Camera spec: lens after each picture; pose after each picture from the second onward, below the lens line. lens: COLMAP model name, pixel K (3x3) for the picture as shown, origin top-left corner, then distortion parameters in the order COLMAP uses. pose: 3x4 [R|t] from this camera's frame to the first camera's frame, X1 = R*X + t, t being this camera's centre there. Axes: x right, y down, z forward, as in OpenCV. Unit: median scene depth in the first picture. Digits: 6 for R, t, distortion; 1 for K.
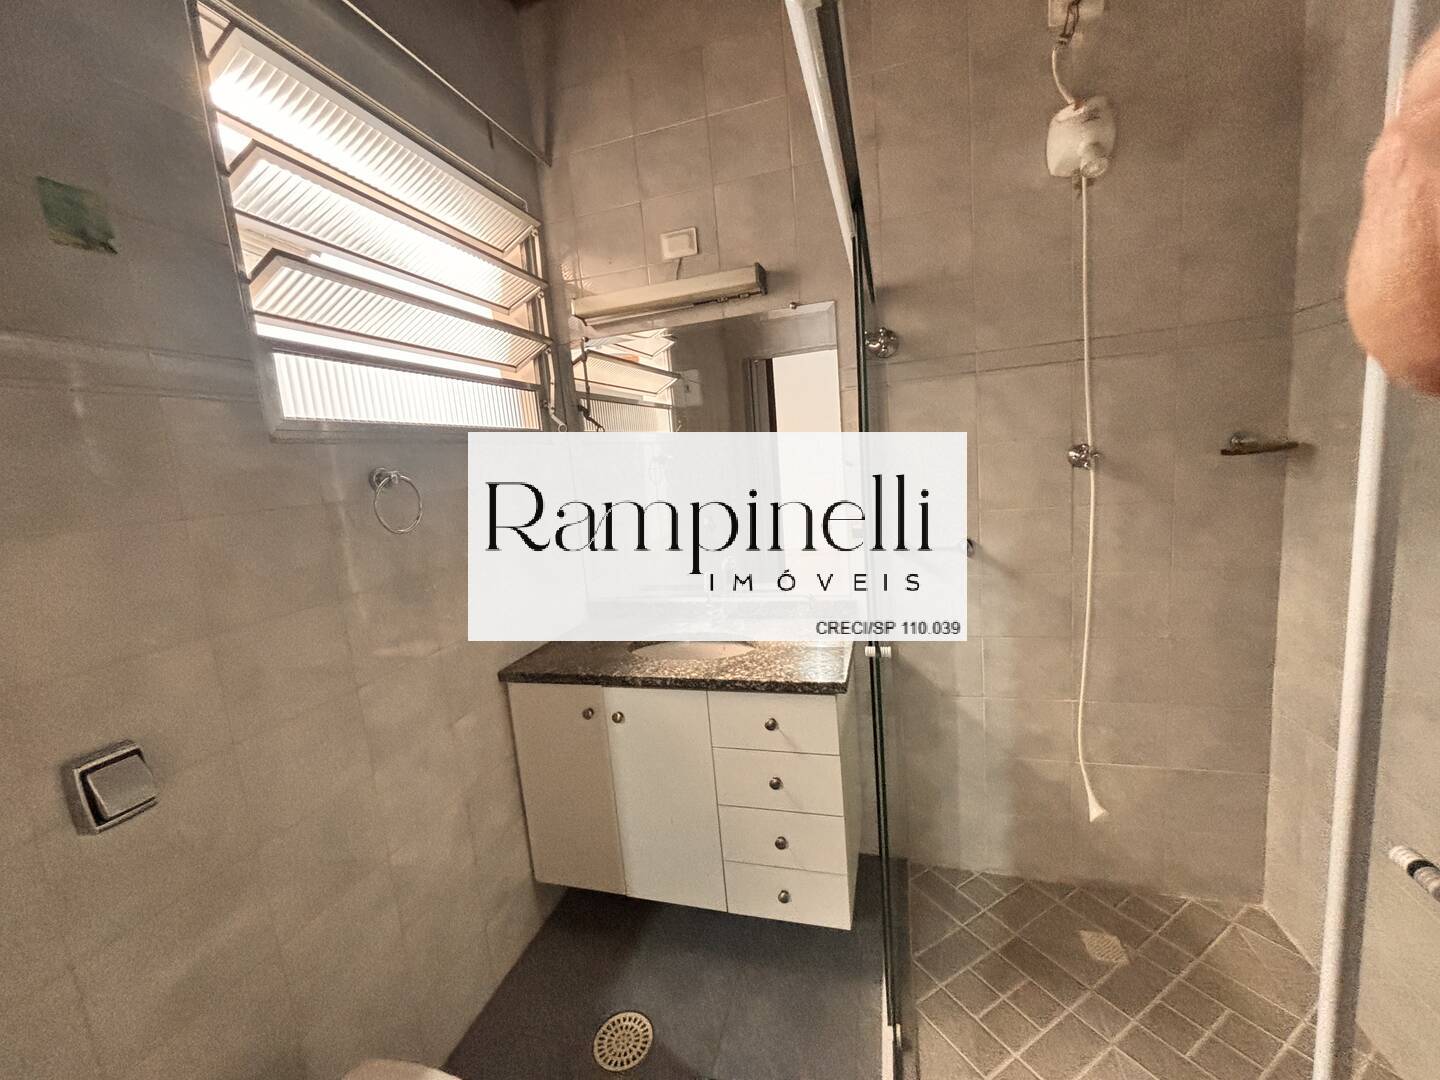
lens RADIAL K [[583.2, 0, 721.6], [0, 583.2, 541.1], [0, 0, 1]] dist [0.007740, -0.002253]
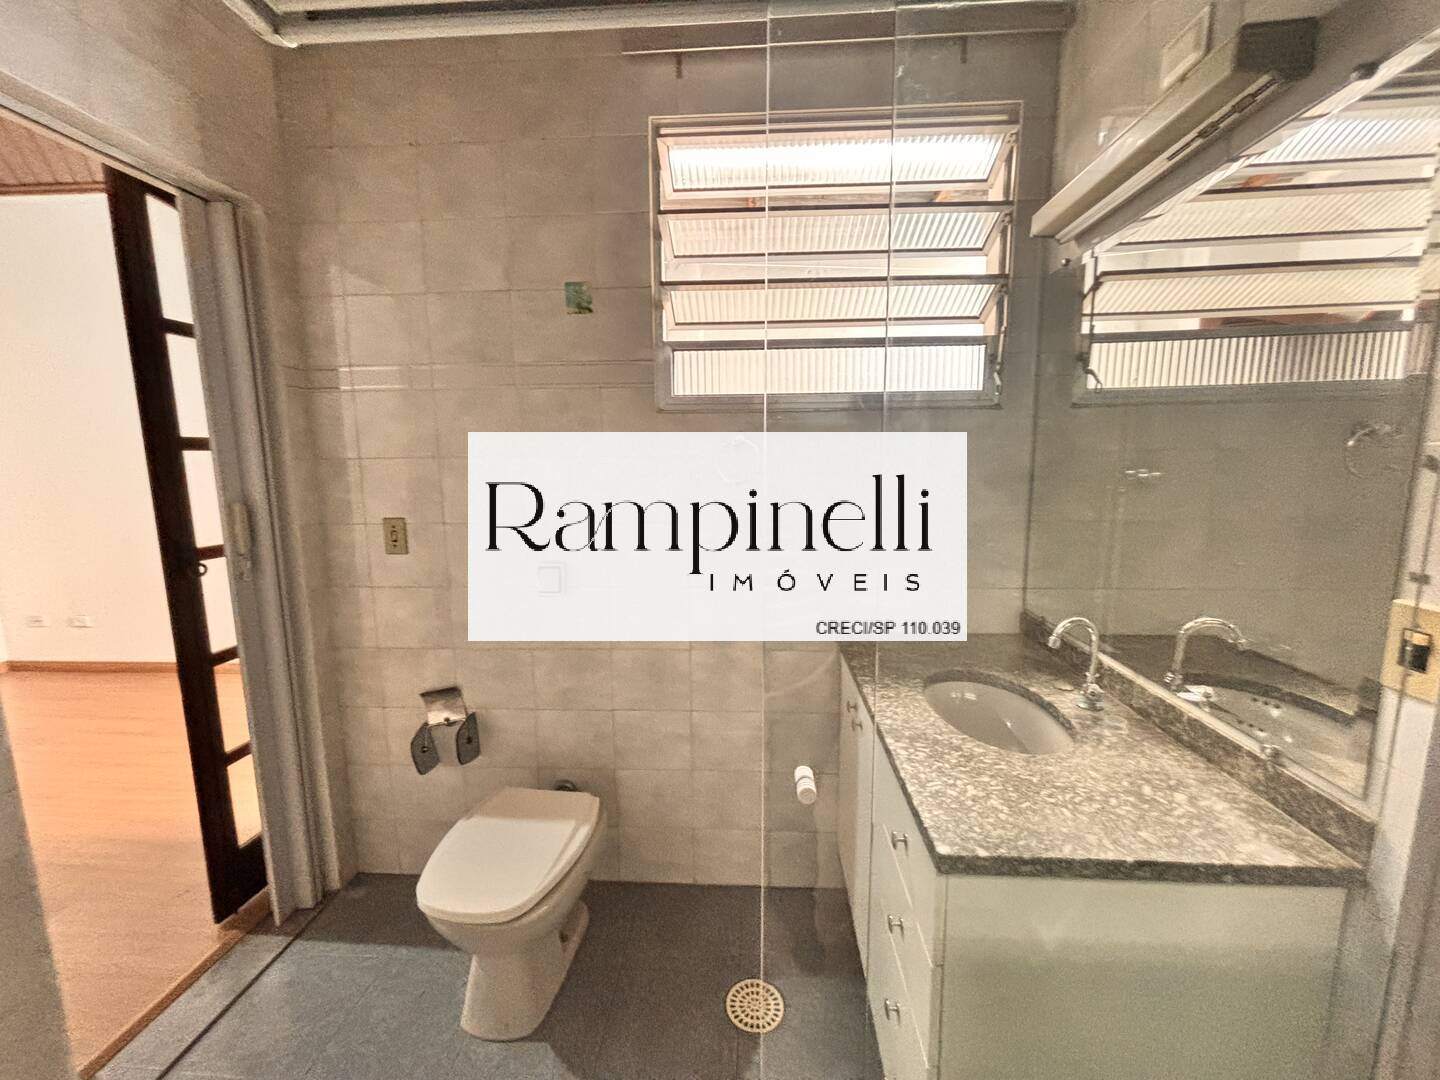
lens RADIAL K [[583.2, 0, 722.6], [0, 583.2, 544.2], [0, 0, 1]] dist [0.007740, -0.002253]
pose [[0.225713, 0.224724, -0.947920, 0.622498], [-0.147263, 0.969720, 0.194827, -0.122491], [0.962999, 0.095619, 0.251972, 0.627098]]
